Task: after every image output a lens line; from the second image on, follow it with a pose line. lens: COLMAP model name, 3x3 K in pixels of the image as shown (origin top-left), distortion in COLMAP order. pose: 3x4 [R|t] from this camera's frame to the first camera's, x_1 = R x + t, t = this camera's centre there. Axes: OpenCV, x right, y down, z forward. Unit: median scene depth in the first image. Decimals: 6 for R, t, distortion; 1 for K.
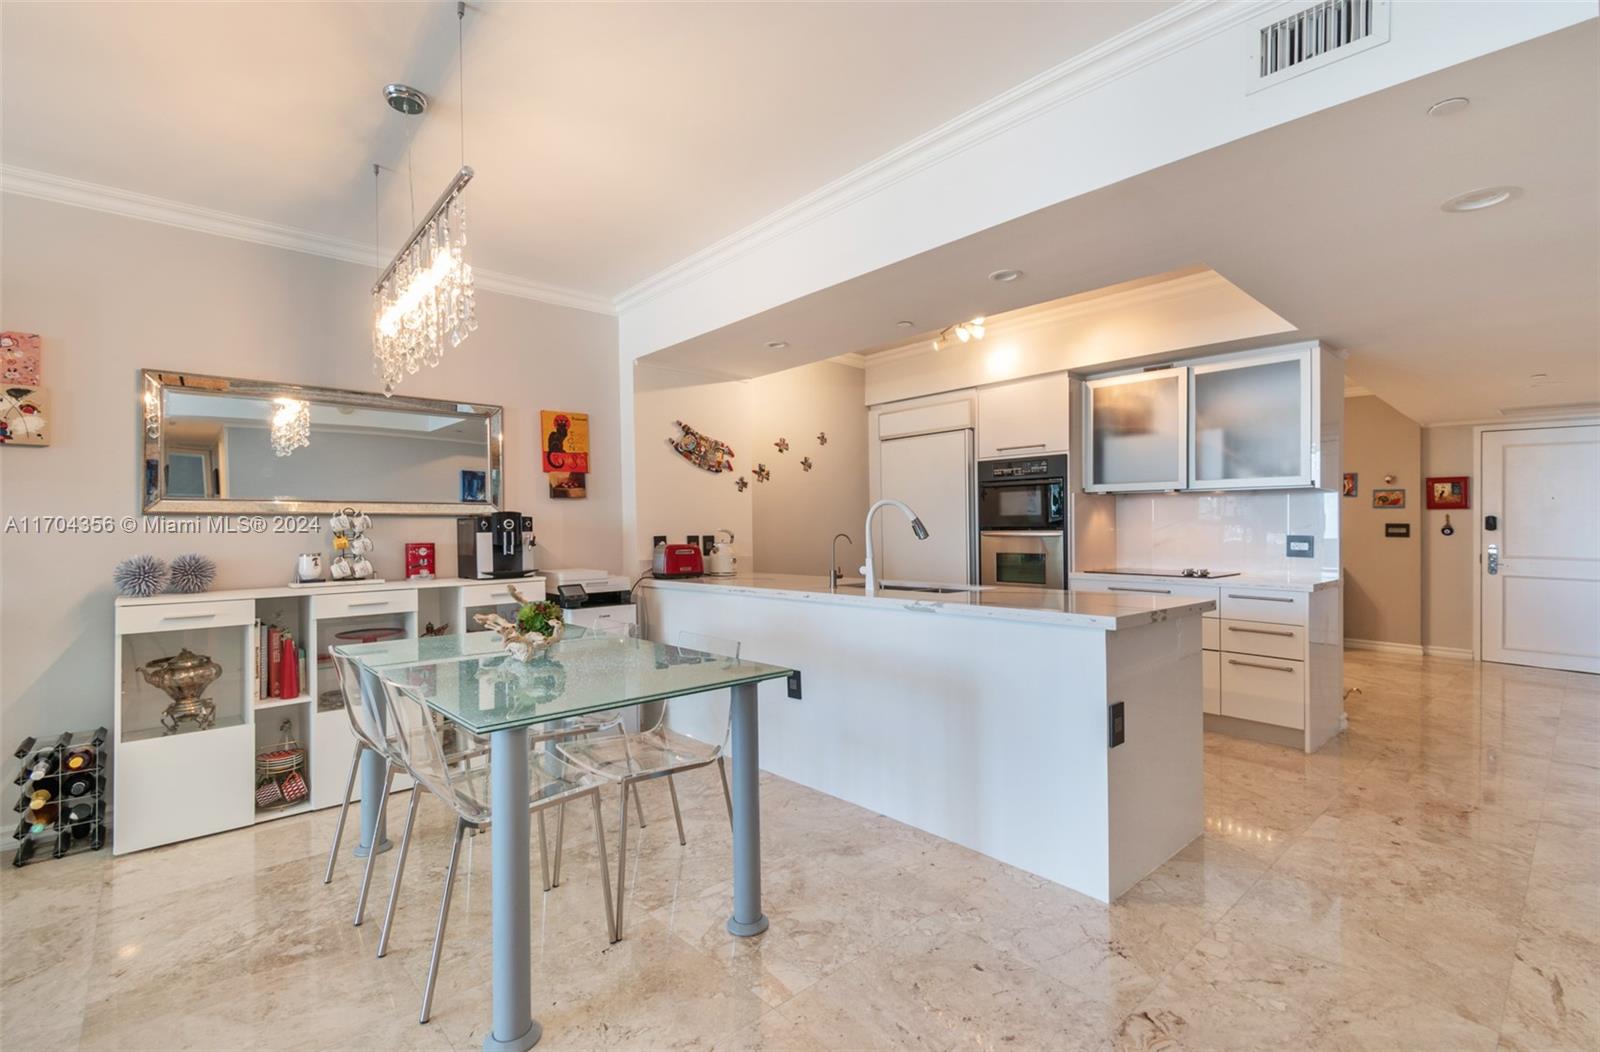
lens RADIAL K [[732.7, 0, 790.2], [0, 732.7, 534.4], [0, 0, 1]] dist [0.004656, -0.003026]
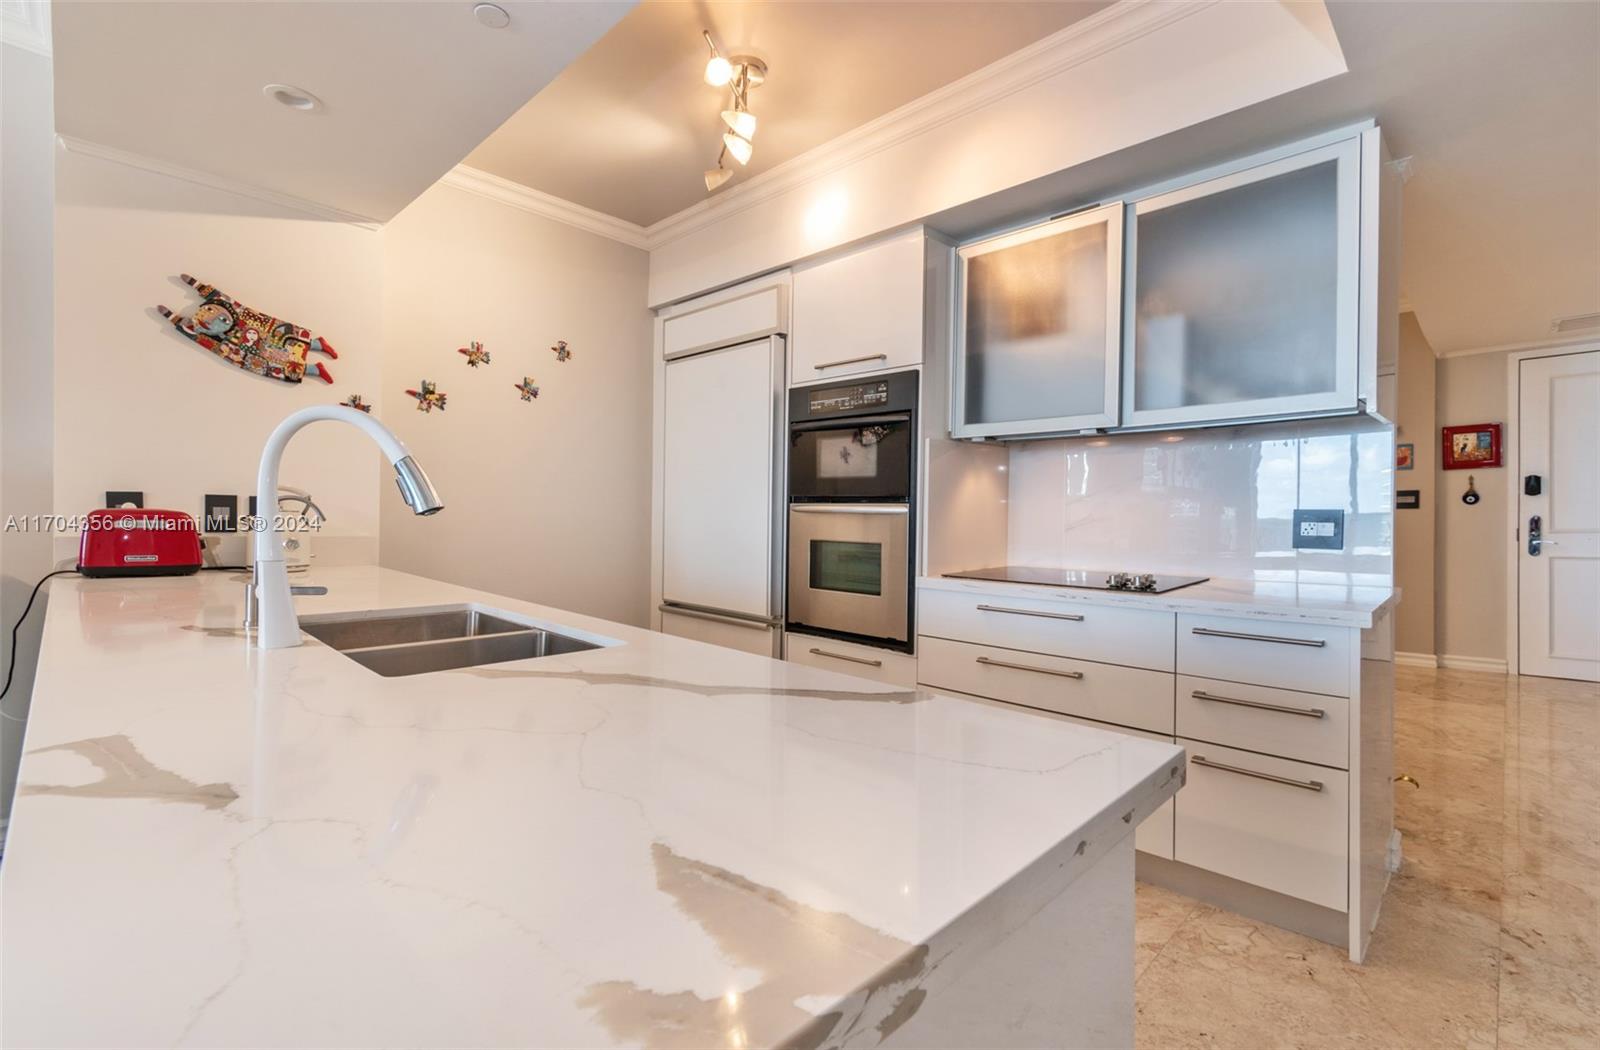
lens RADIAL K [[732.7, 0, 785.7], [0, 732.7, 522.9], [0, 0, 1]] dist [0.004656, -0.003026]
pose [[0.998205, 0.018254, 0.057048, 0.245210], [-0.018343, 0.999831, 0.001030, 0.013999], [-0.057019, -0.002074, 0.998371, 0.436603]]
